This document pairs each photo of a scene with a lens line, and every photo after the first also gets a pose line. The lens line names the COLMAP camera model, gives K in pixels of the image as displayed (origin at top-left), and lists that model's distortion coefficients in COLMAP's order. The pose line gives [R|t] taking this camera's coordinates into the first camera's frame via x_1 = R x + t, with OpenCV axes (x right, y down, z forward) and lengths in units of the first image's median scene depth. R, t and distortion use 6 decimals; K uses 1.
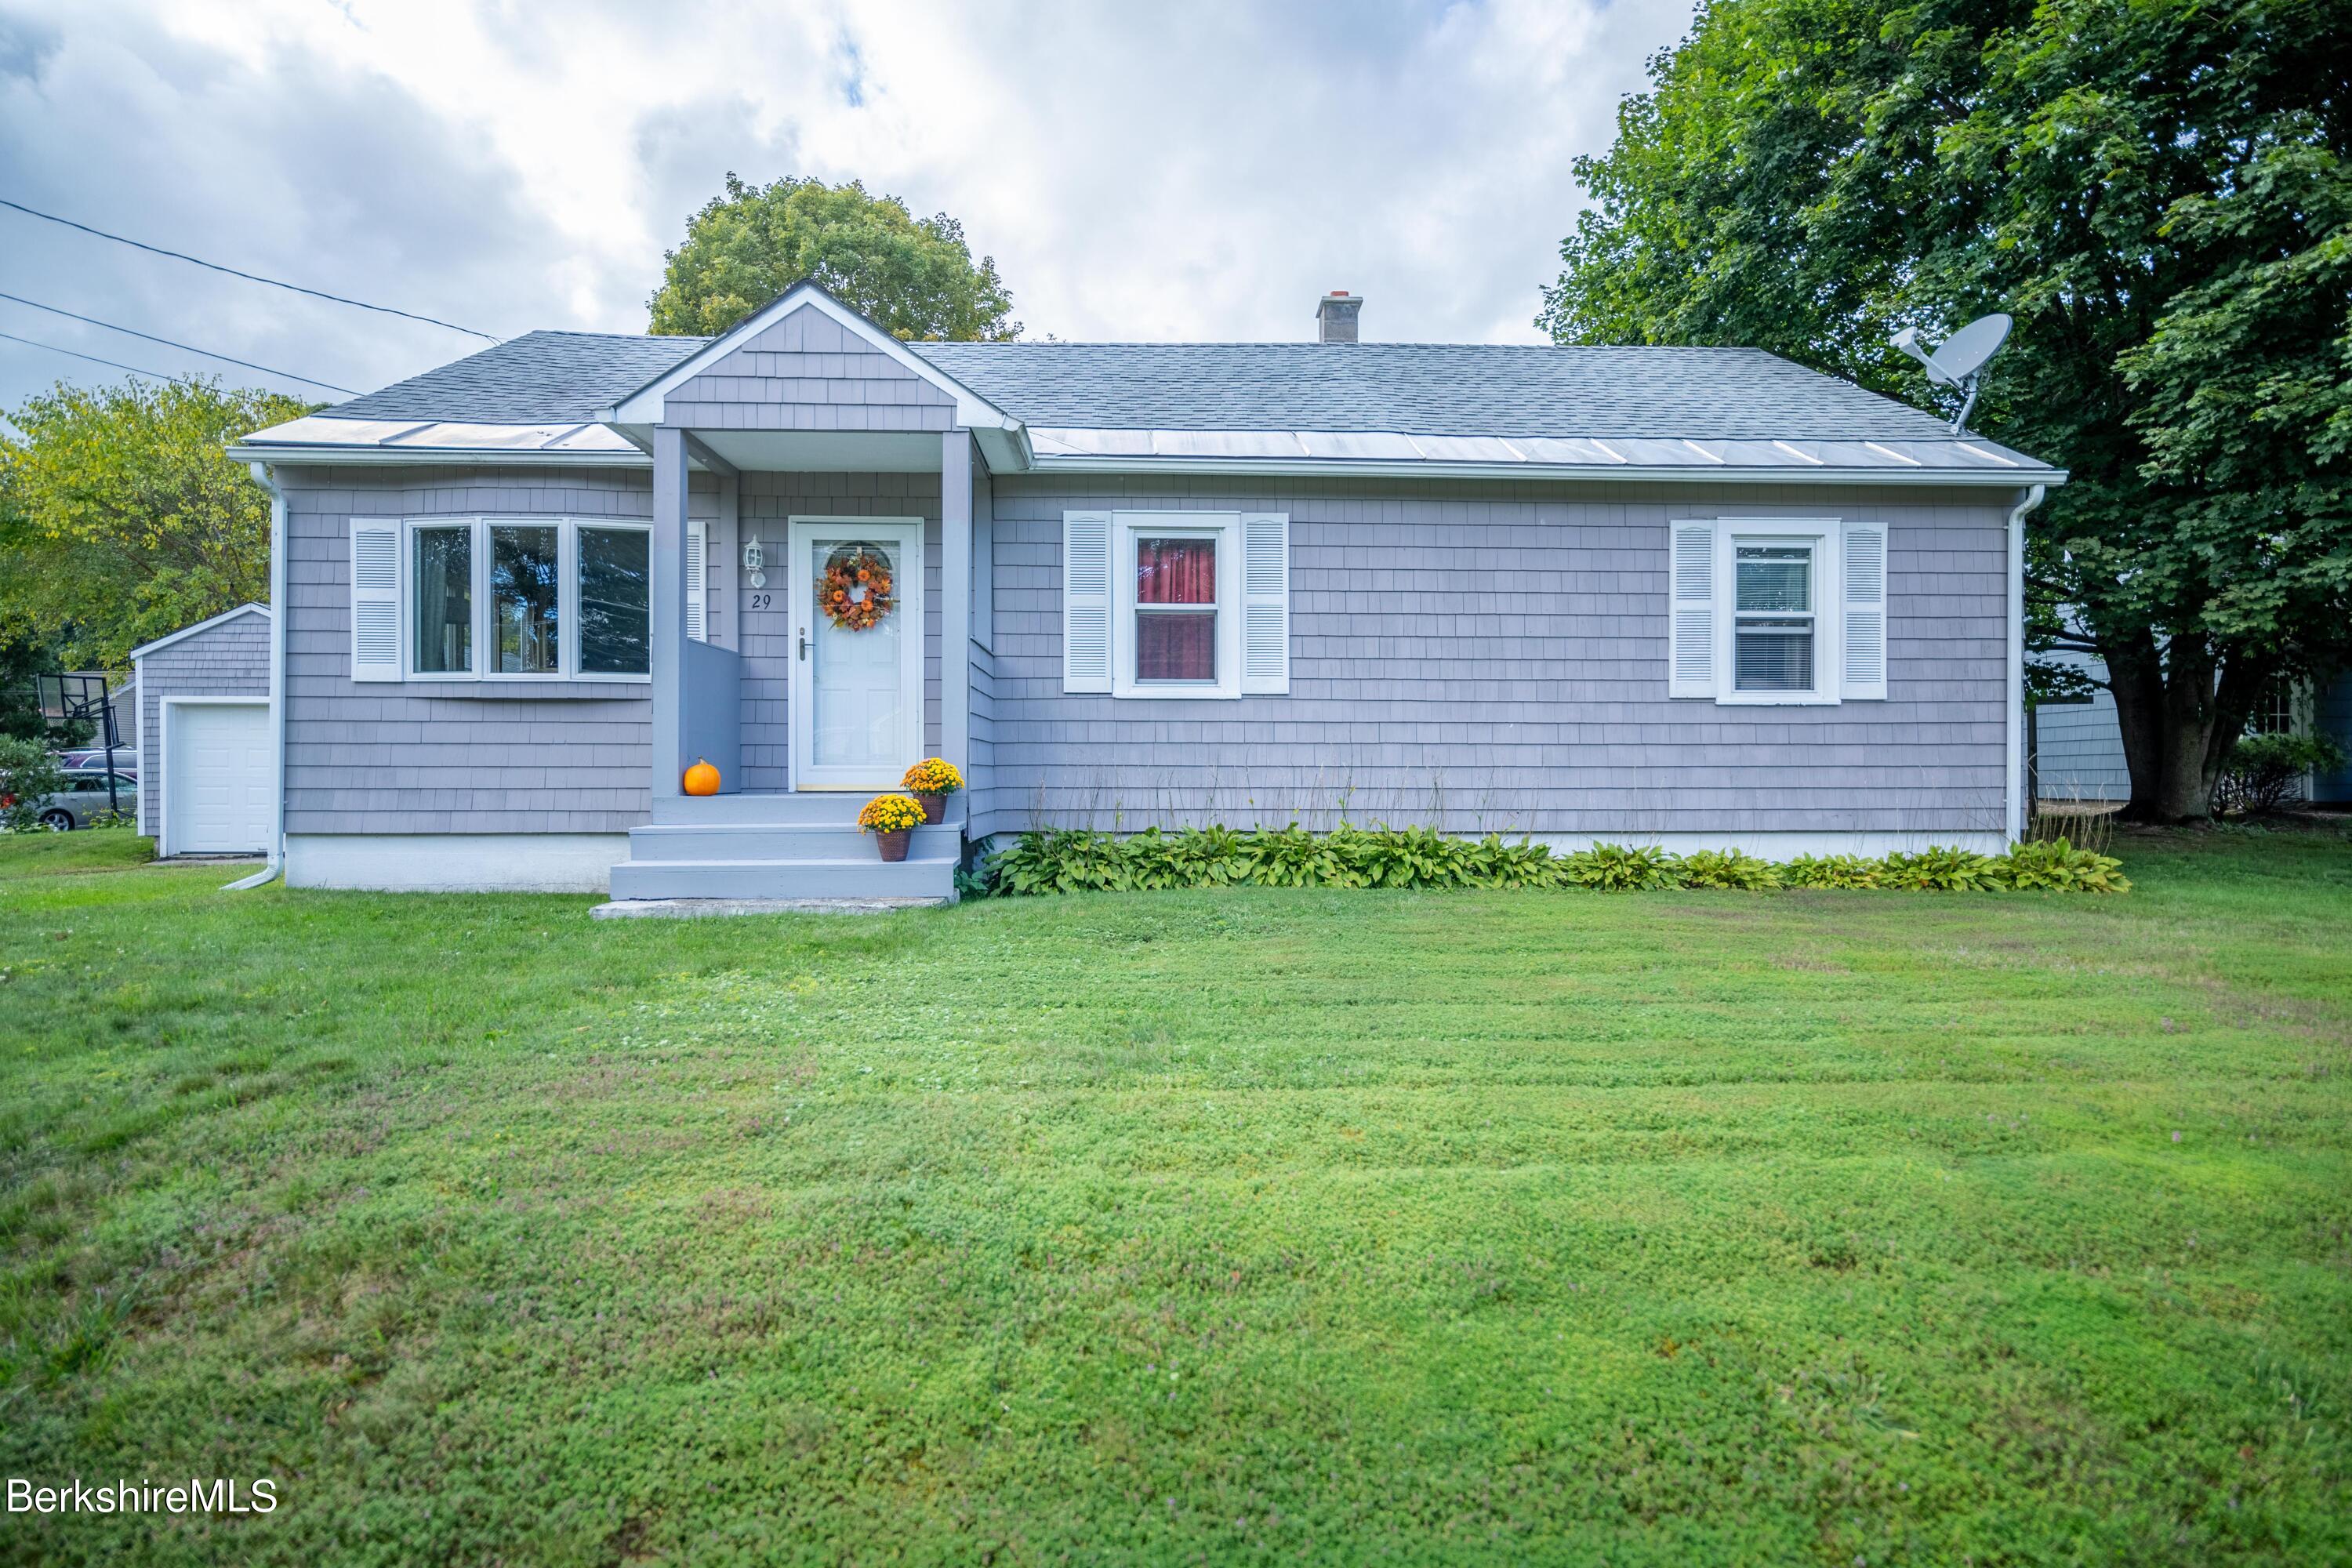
lens RADIAL K [[1079.1, 0, 1180.3], [0, 1079.1, 804.3], [0, 0, 1]] dist [0.015850, 0.006073]
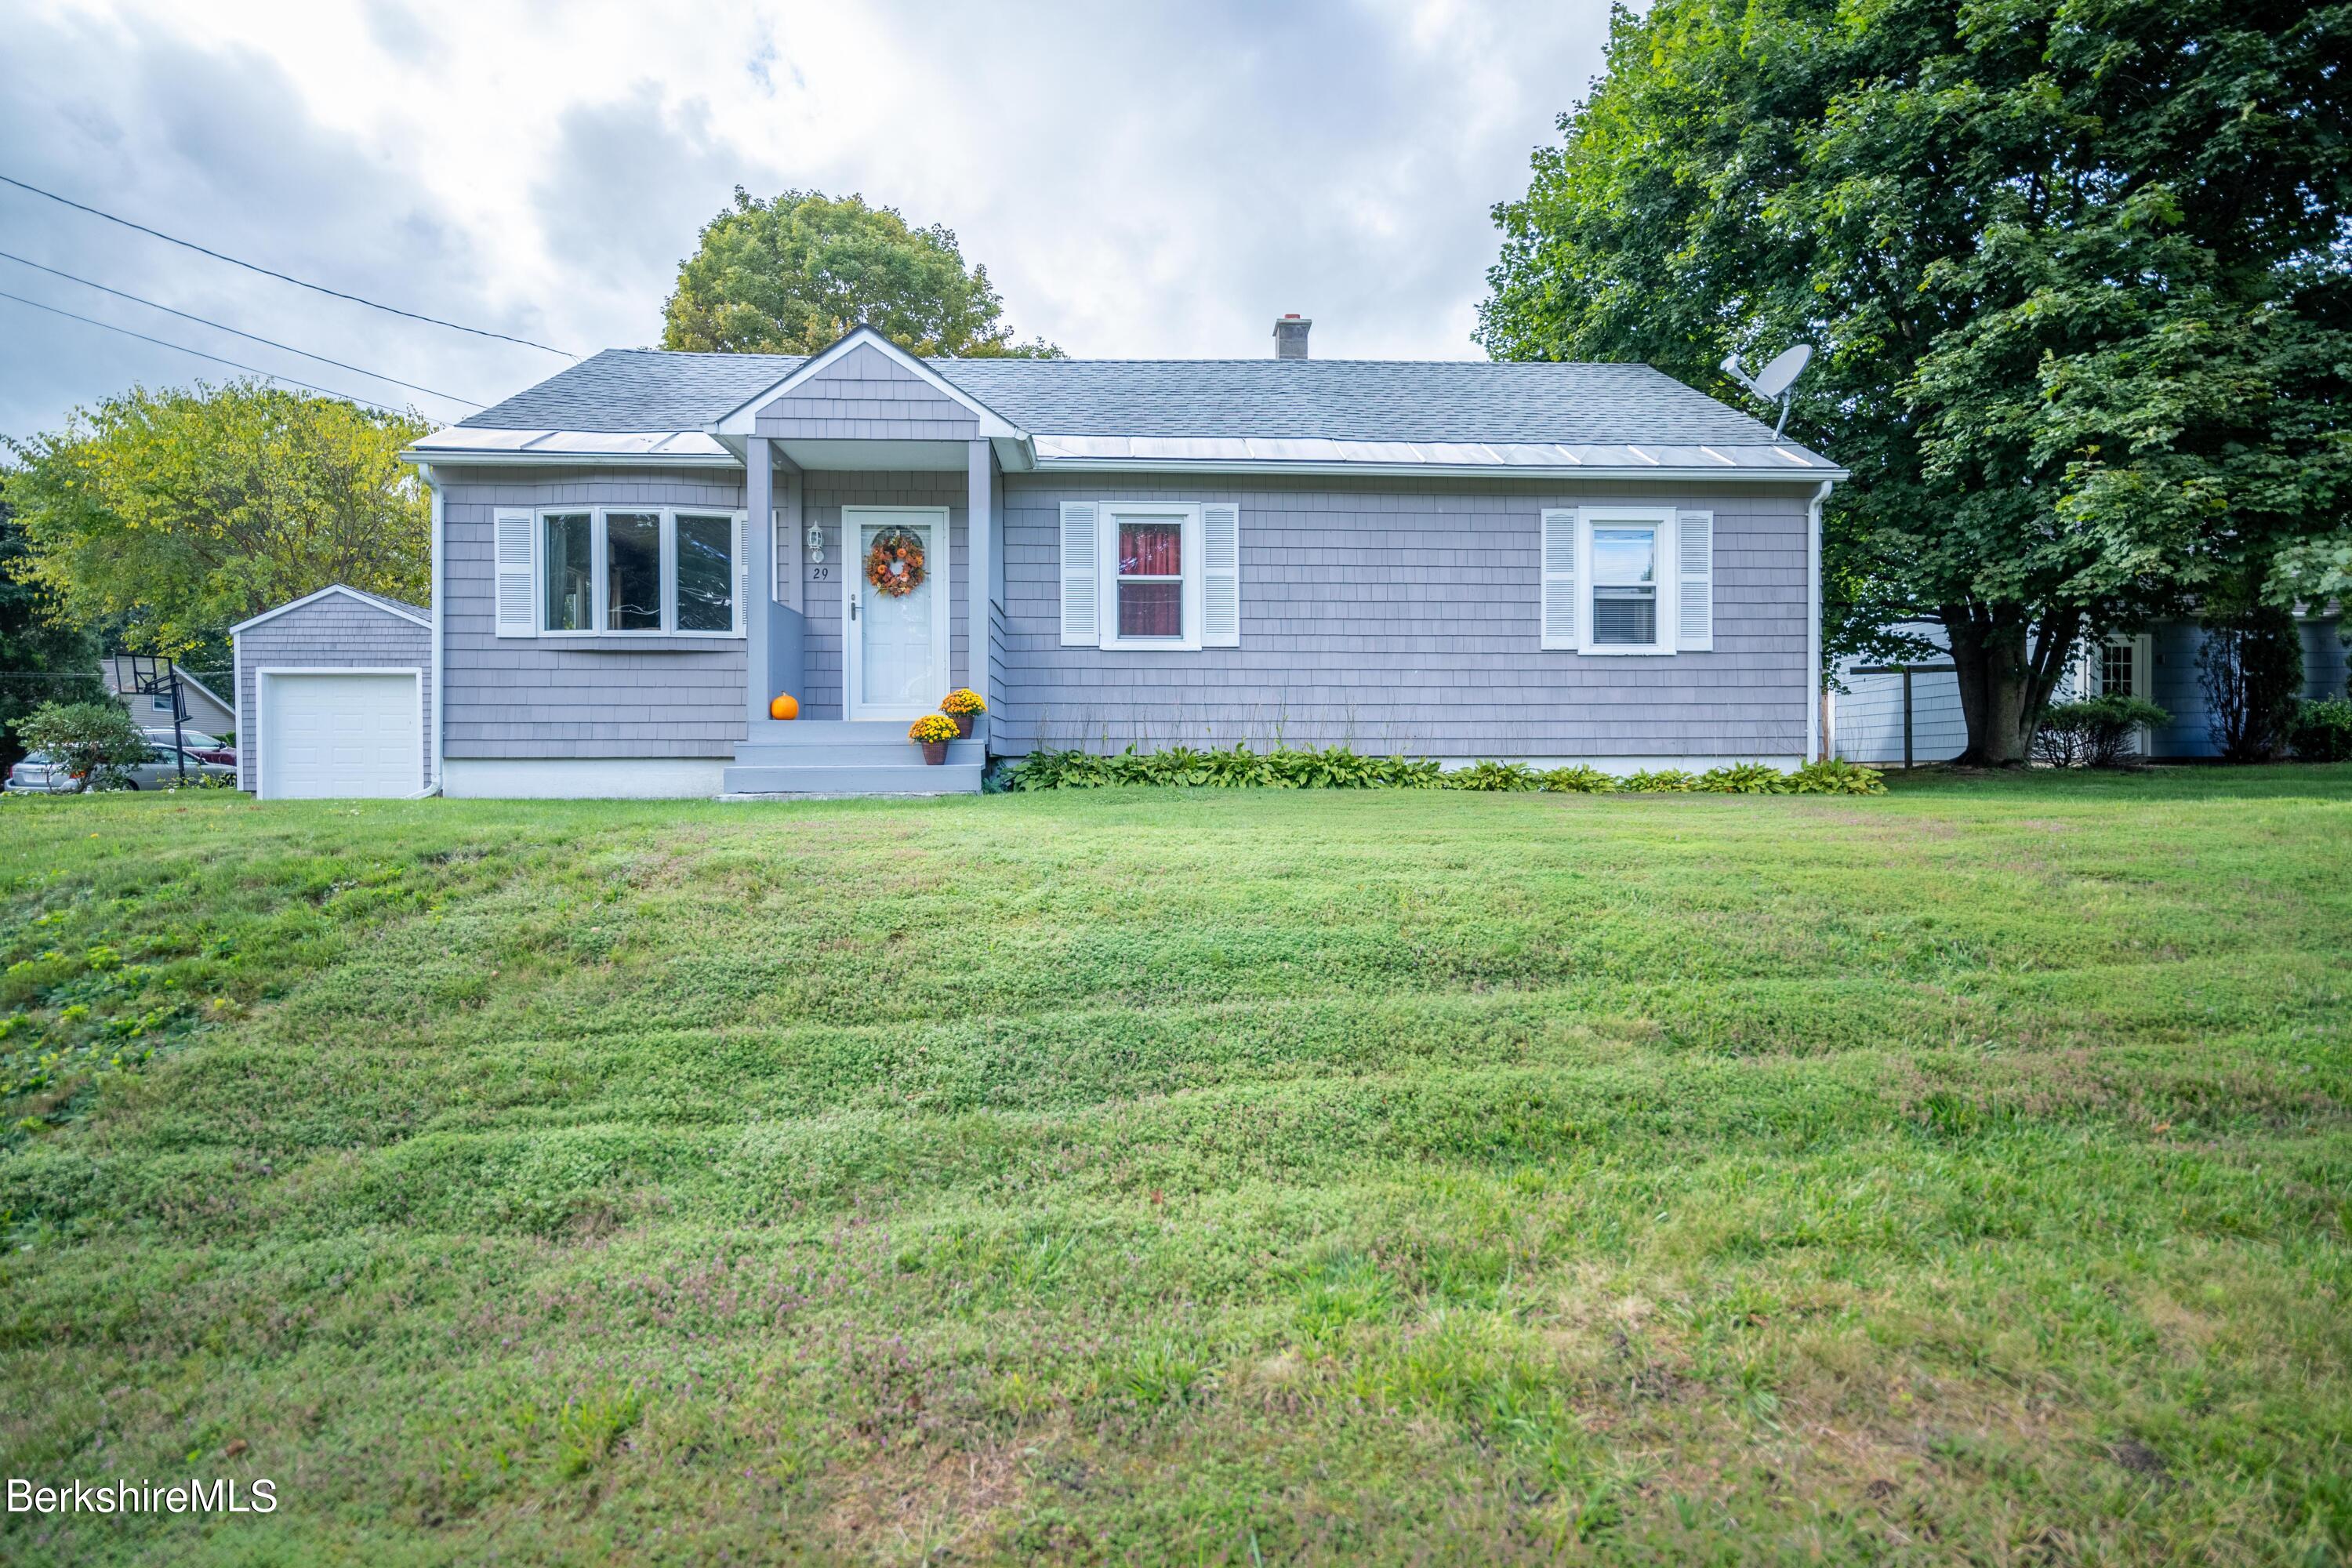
lens RADIAL K [[1079.1, 0, 1167.4], [0, 1079.1, 786.1], [0, 0, 1]] dist [0.015850, 0.006073]
pose [[0.999996, -0.000877, 0.002559, 0.012696], [0.000901, 0.999957, -0.009228, 0.070770], [-0.002551, 0.009230, 0.999954, -0.253530]]
